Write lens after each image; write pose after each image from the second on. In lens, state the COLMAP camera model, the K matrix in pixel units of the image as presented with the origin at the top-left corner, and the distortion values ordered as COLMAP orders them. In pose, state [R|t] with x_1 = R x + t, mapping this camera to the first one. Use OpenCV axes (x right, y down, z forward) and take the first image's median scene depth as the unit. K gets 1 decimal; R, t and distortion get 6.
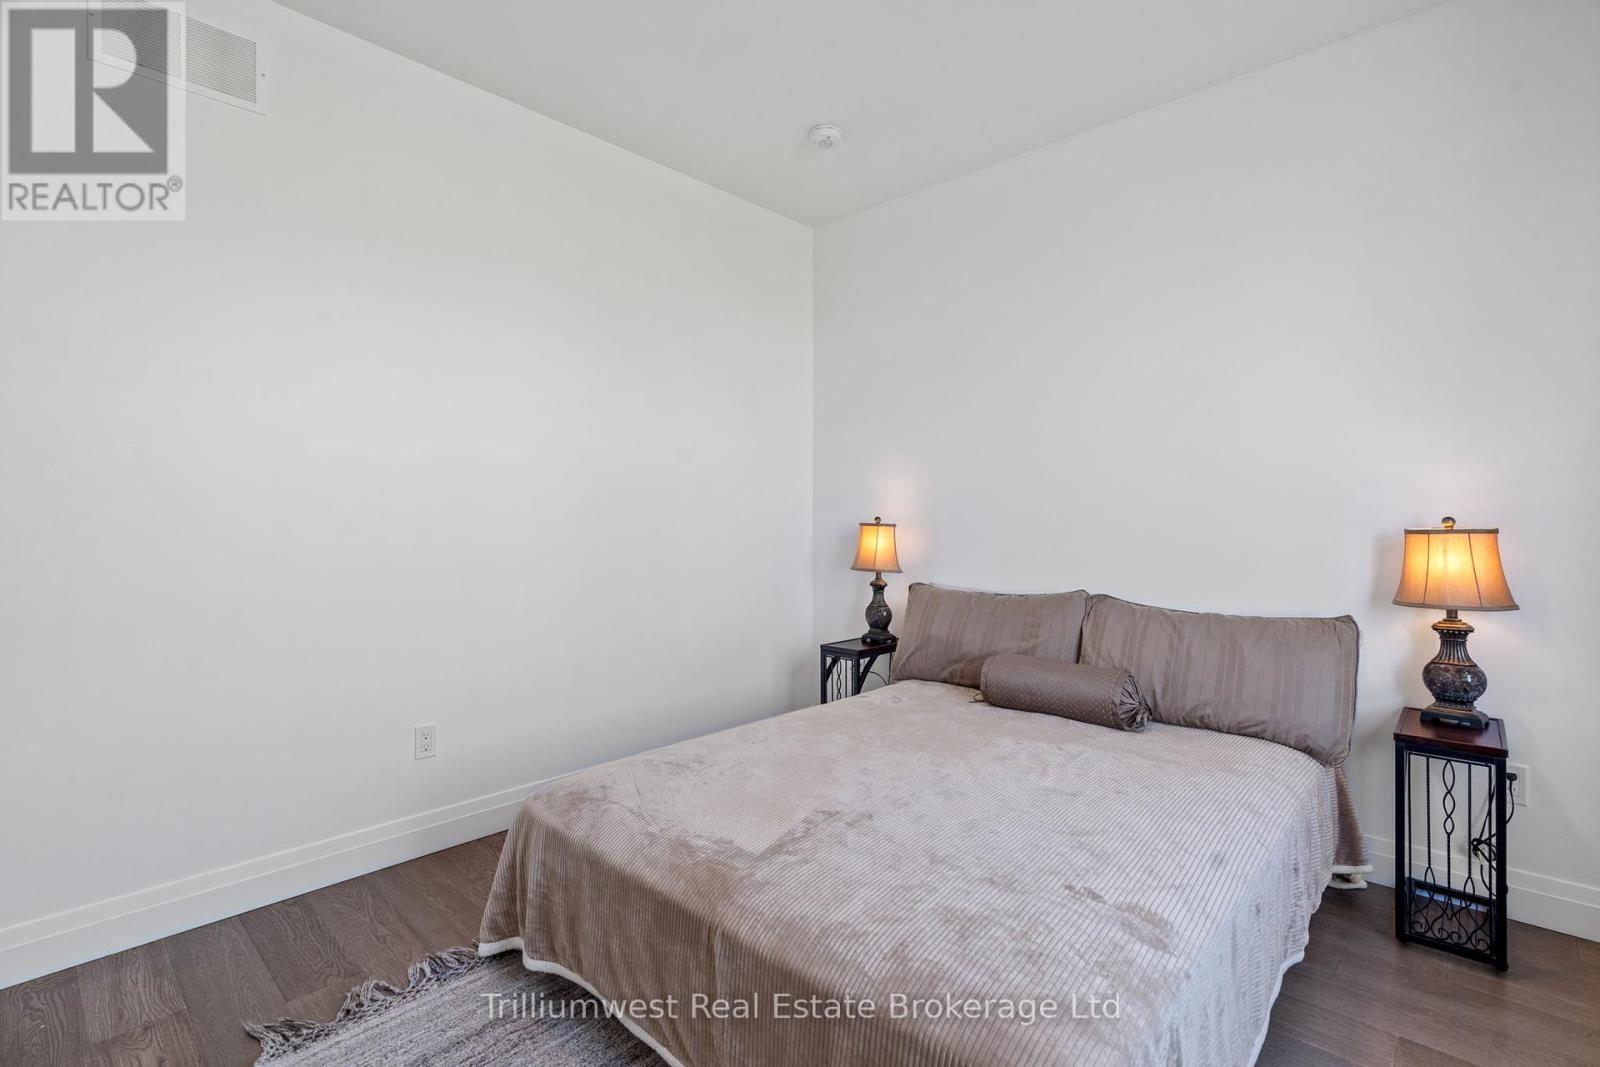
lens RADIAL K [[917.4, 0, 799.3], [0, 917.4, 530.4], [0, 0, 1]] dist [-0.003484, -0.001141]
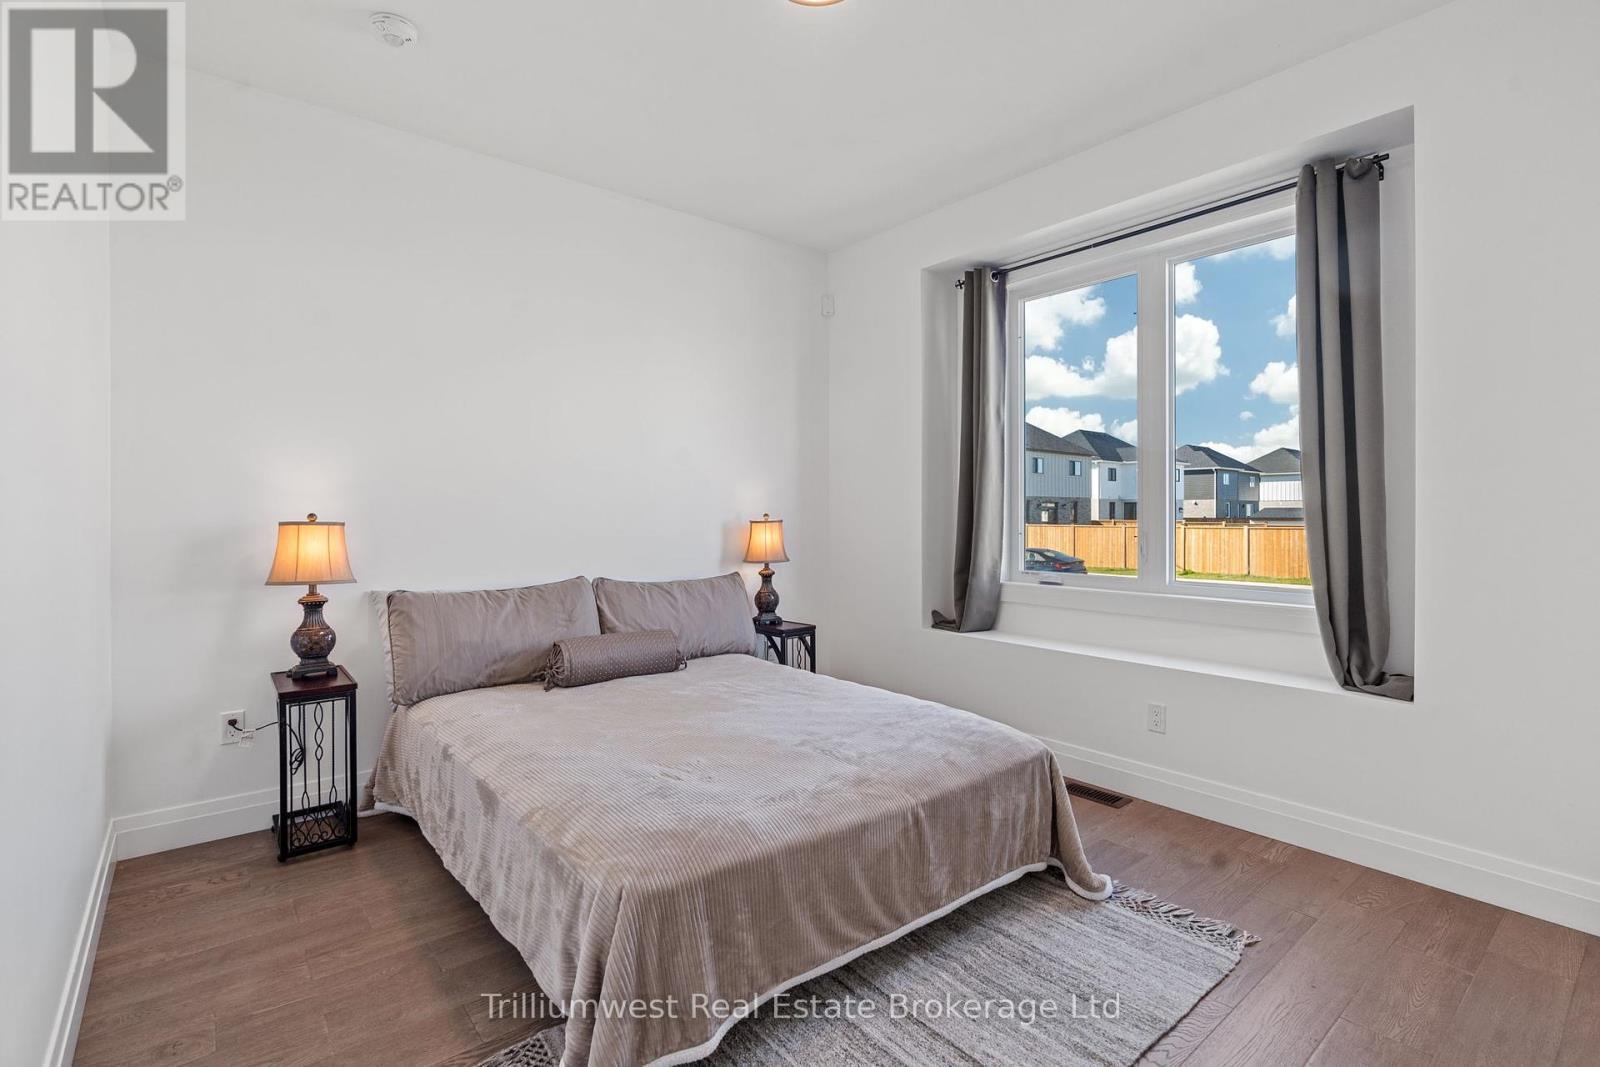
lens RADIAL K [[734.3, 0, 802.2], [0, 734.3, 519.0], [0, 0, 1]] dist [-0.011933, 0.004694]
pose [[0.032696, -0.008403, 0.999430, -0.519418], [0.011419, 0.999903, 0.008033, -0.010940], [-0.999400, 0.011150, 0.032788, 0.561972]]
